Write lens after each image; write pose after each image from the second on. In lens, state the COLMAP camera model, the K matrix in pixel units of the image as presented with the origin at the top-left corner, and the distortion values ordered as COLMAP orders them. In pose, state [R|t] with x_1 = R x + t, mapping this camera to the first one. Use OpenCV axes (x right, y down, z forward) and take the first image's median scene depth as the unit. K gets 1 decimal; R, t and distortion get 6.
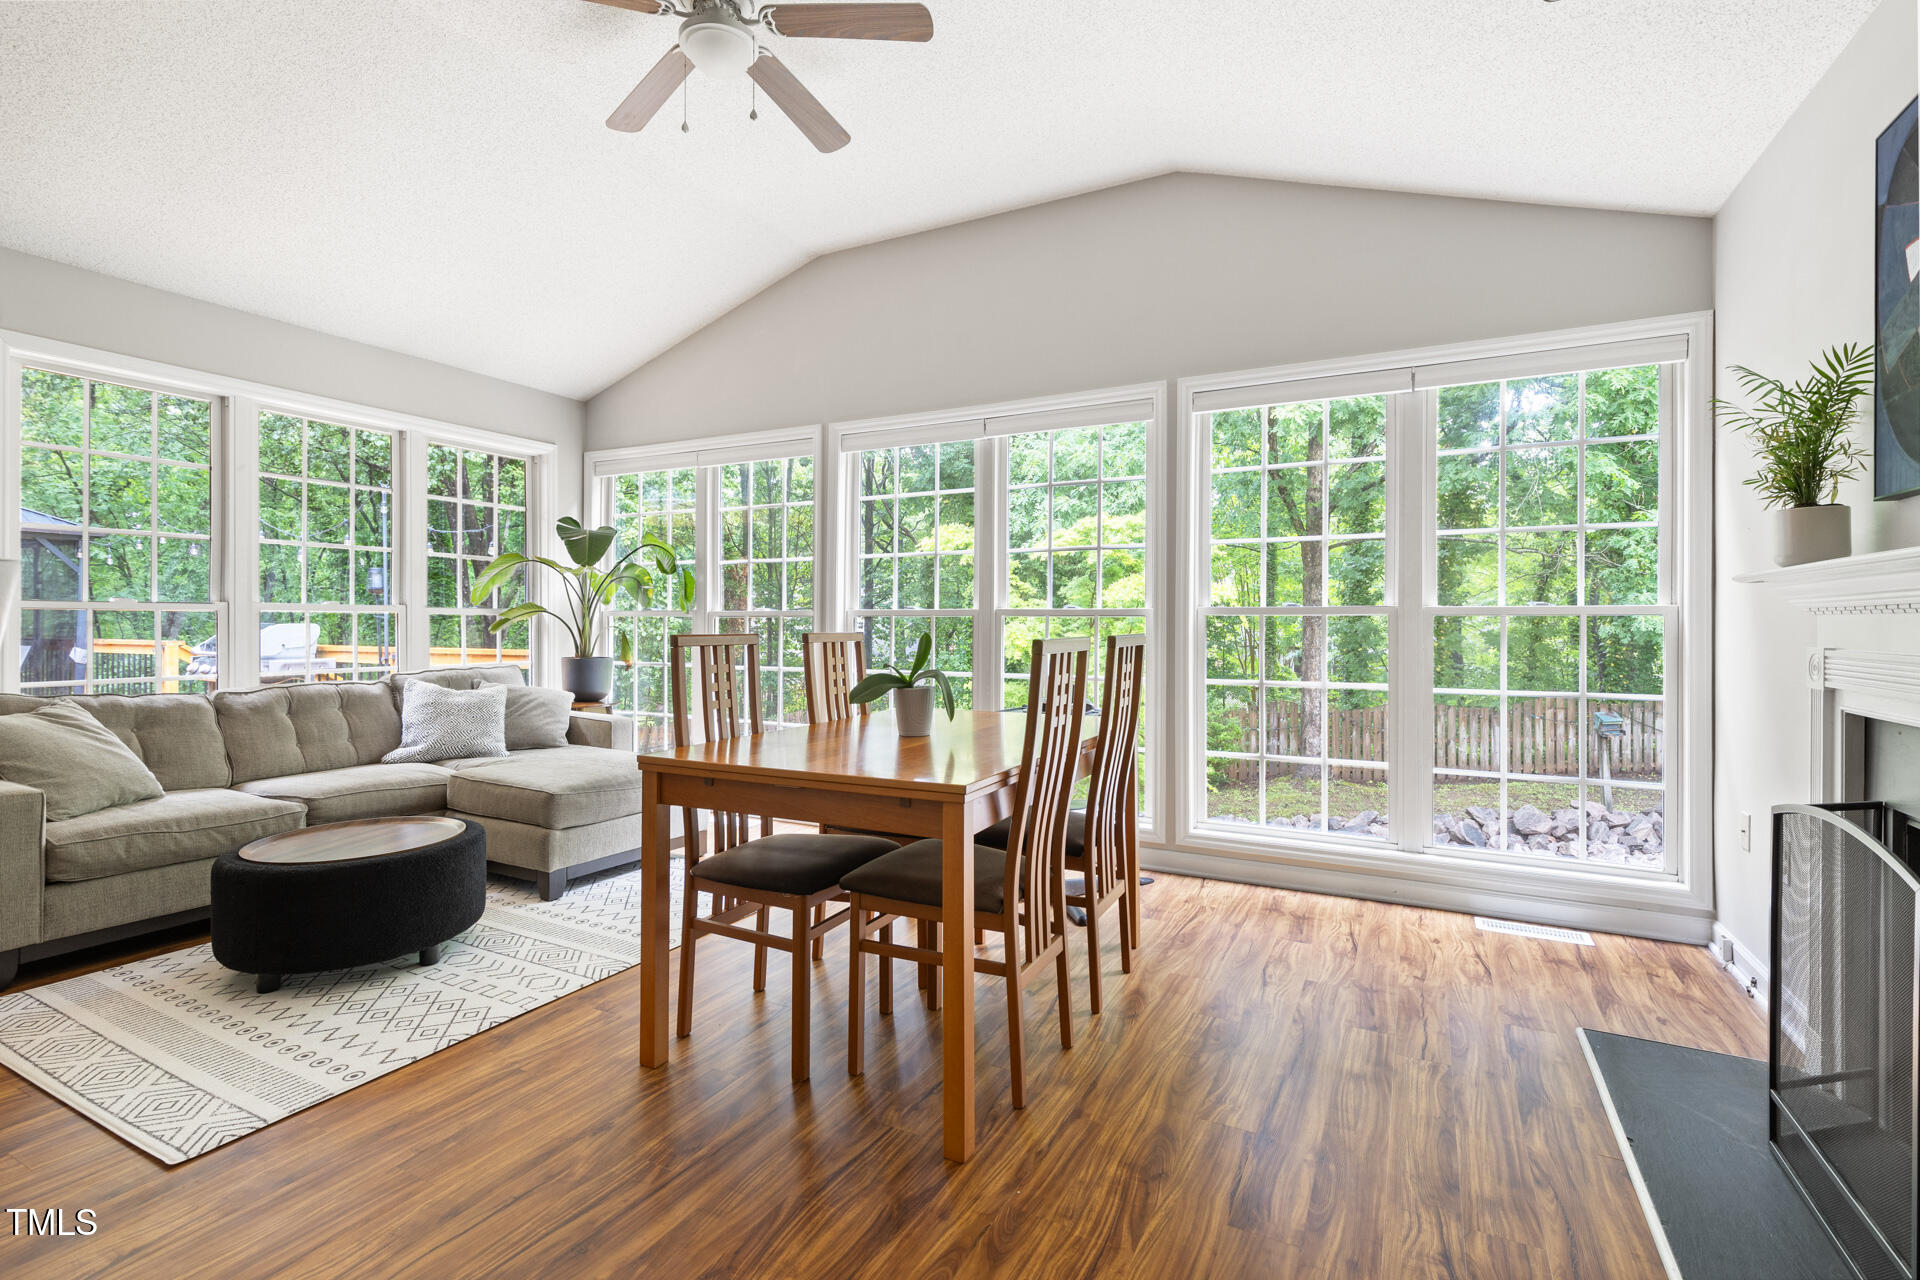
lens RADIAL K [[877.7, 0, 959.2], [0, 877.7, 624.6], [0, 0, 1]] dist [0.008351, 0.000226]
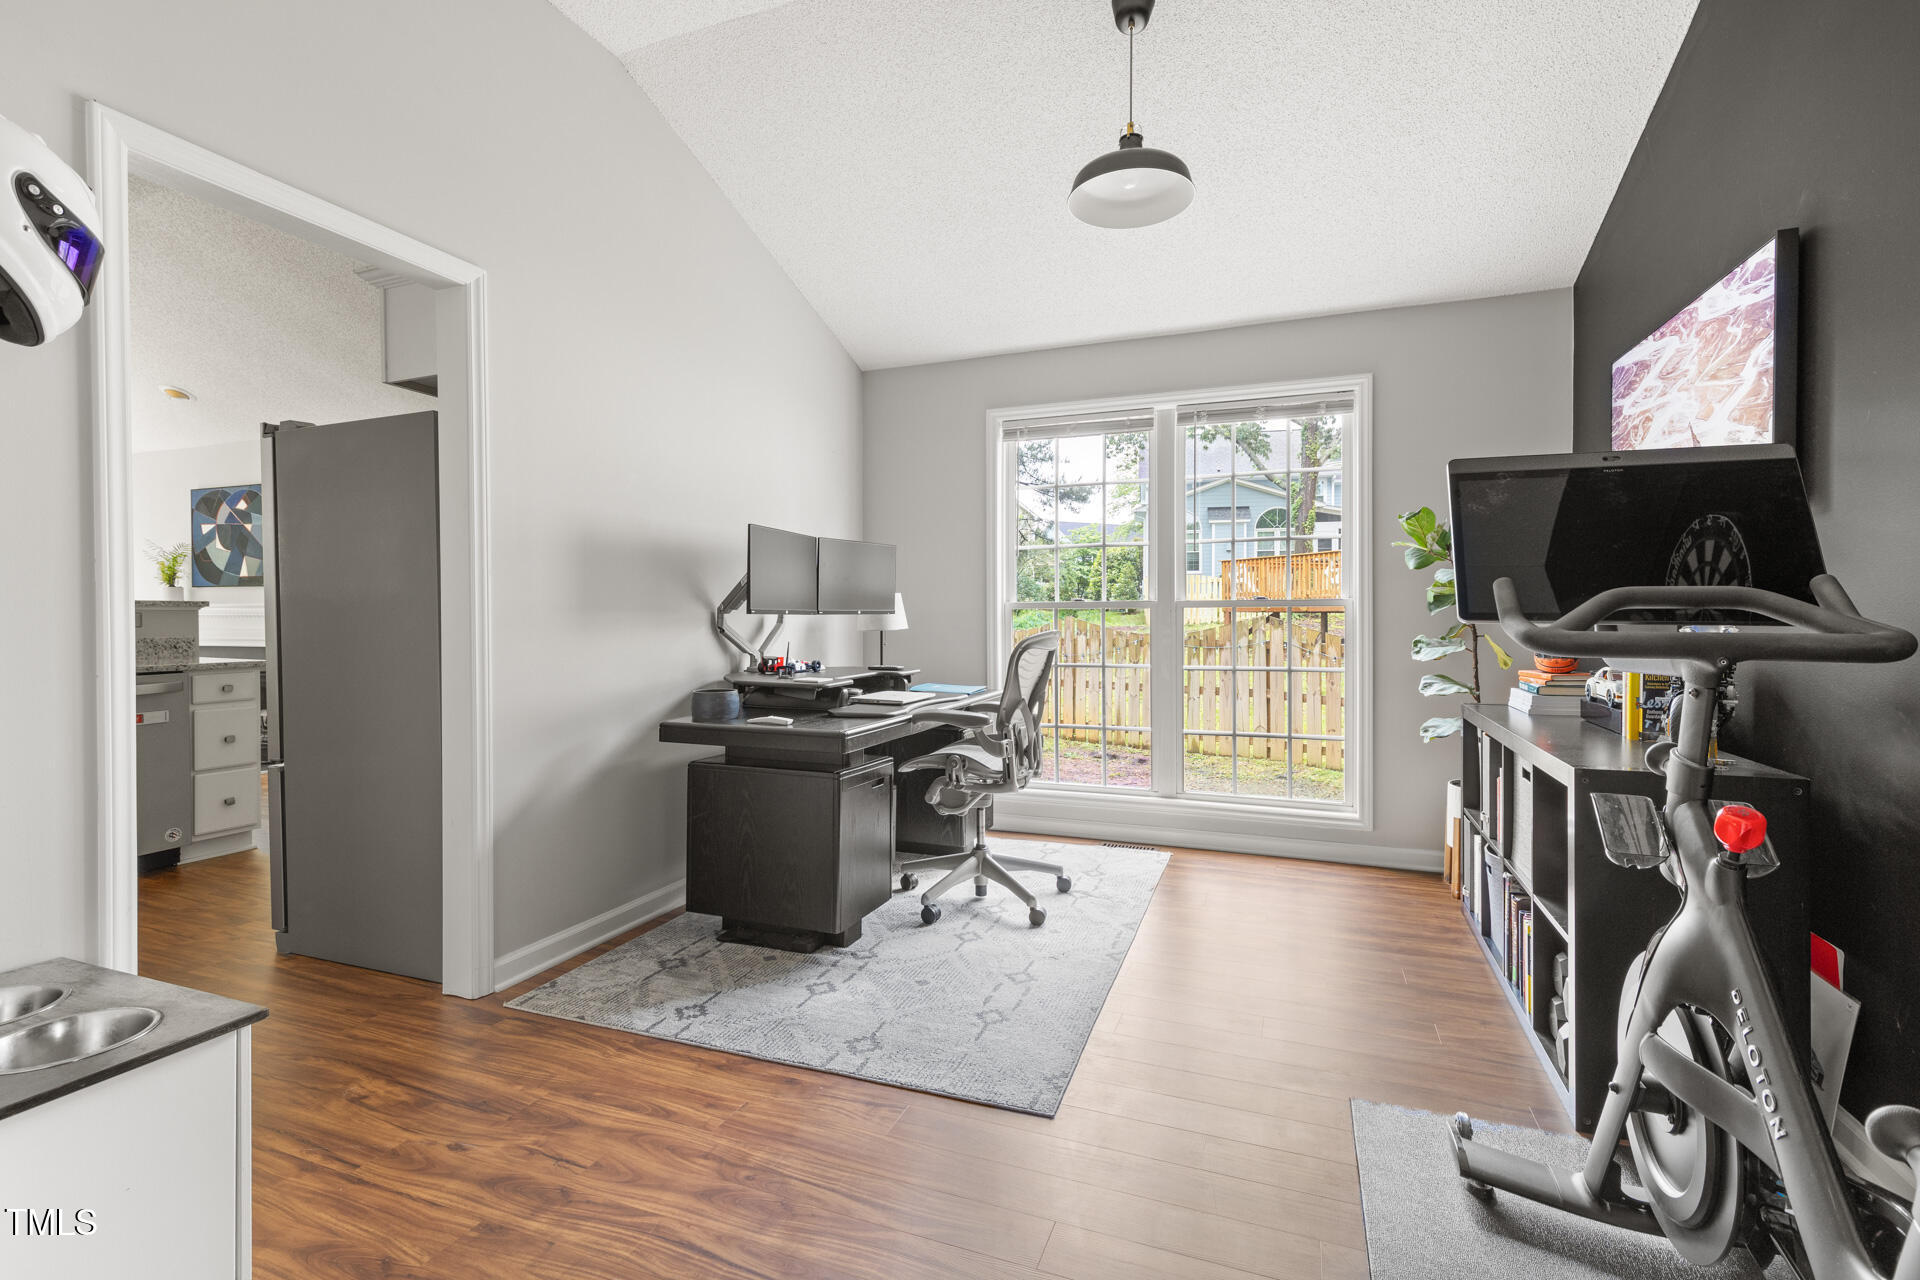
lens RADIAL K [[877.7, 0, 968.4], [0, 877.7, 621.2], [0, 0, 1]] dist [0.008351, 0.000226]
pose [[-0.112818, -0.004253, 0.993607, -2.153510], [0.004962, 0.999976, 0.004843, 0.001282], [-0.993603, 0.005477, -0.112794, -1.295746]]
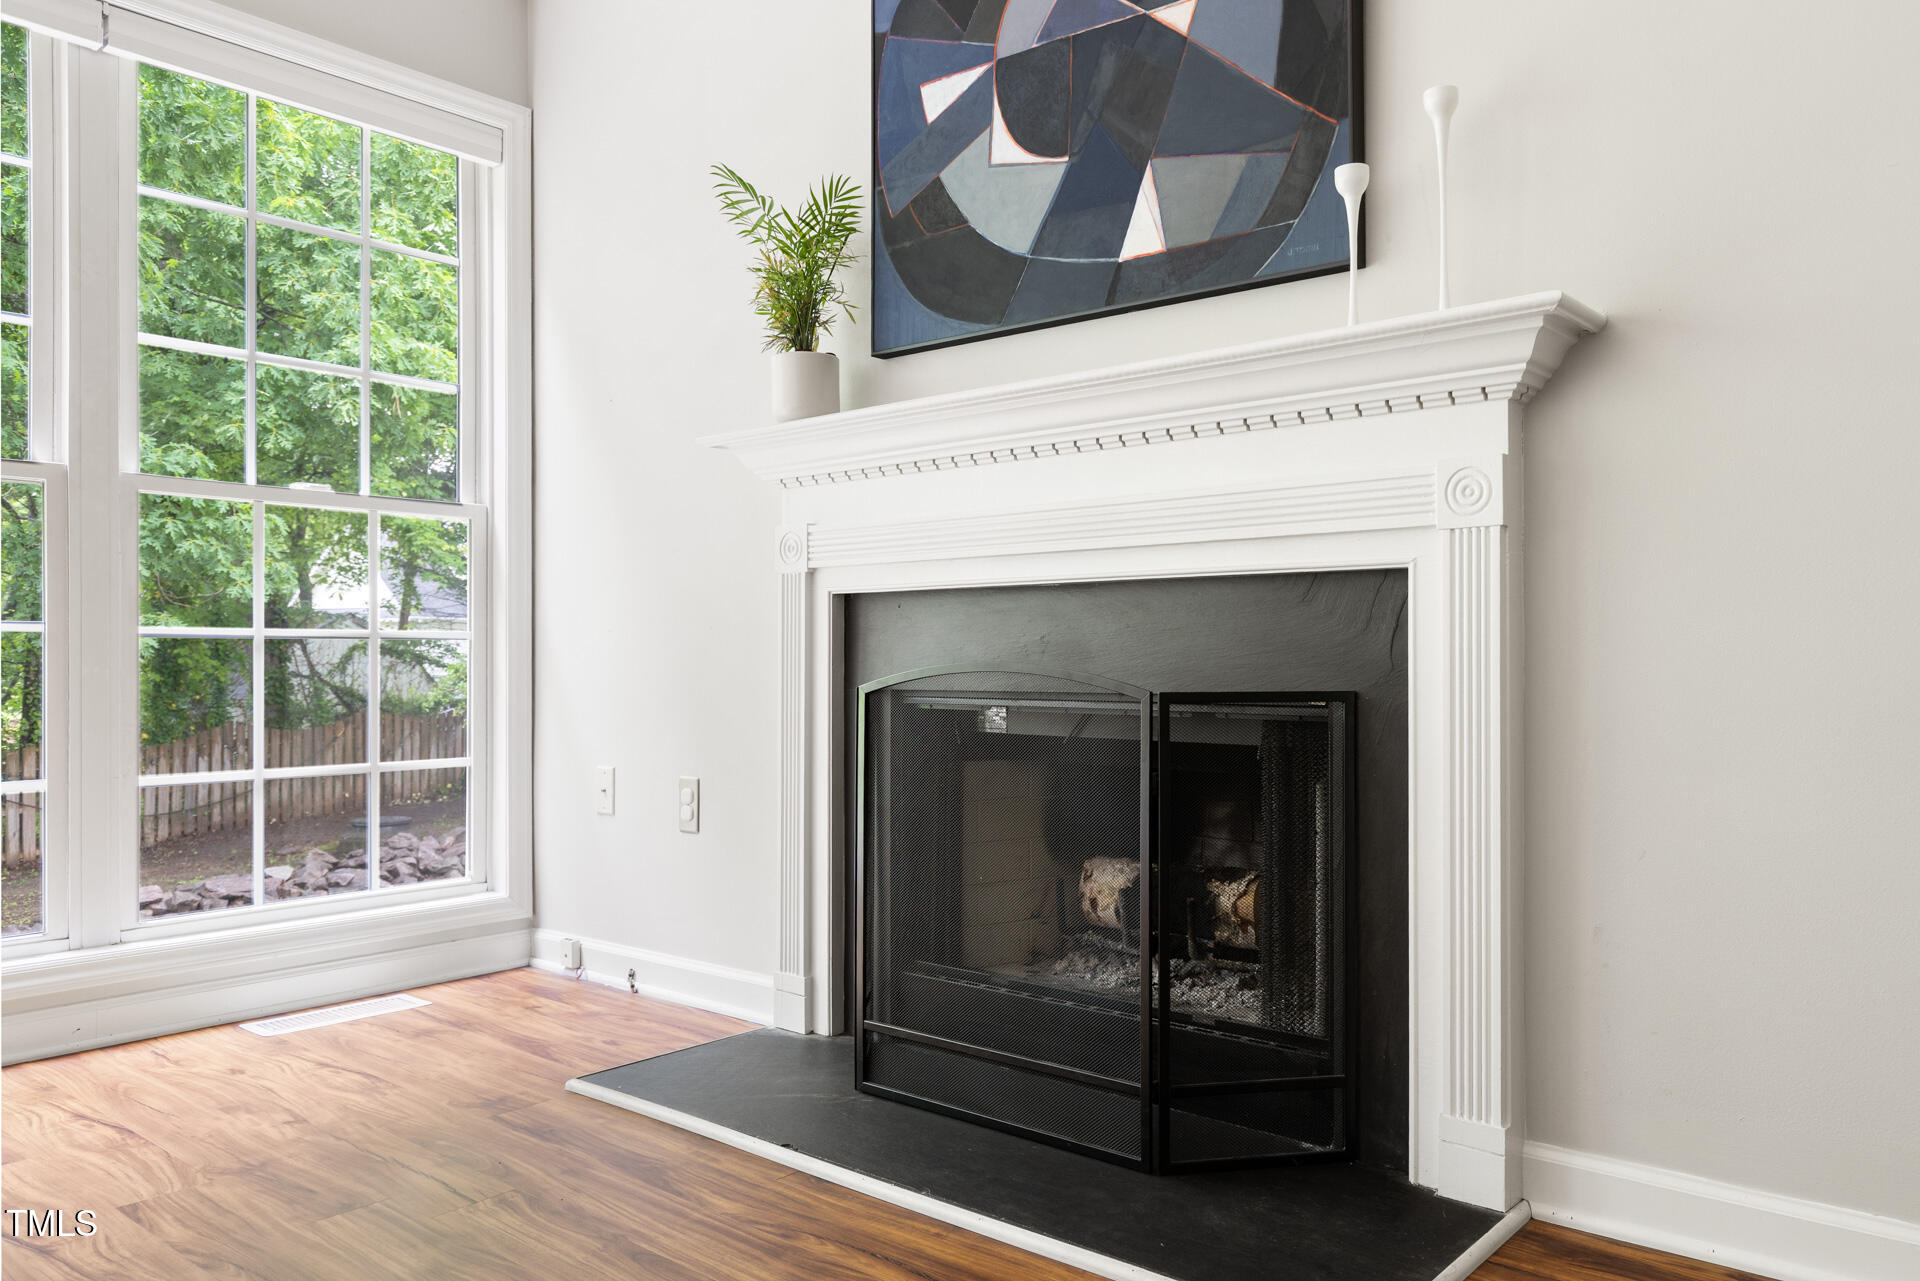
lens RADIAL K [[1364.7, 0, 1081.9], [0, 1364.7, 650.1], [0, 0, 1]] dist [0.001897, -0.001353]
pose [[0.171690, 0.006121, 0.985132, -0.224631], [0.006563, 0.999951, -0.007357, 0.126643], [-0.985129, 0.007729, 0.171642, 0.393243]]
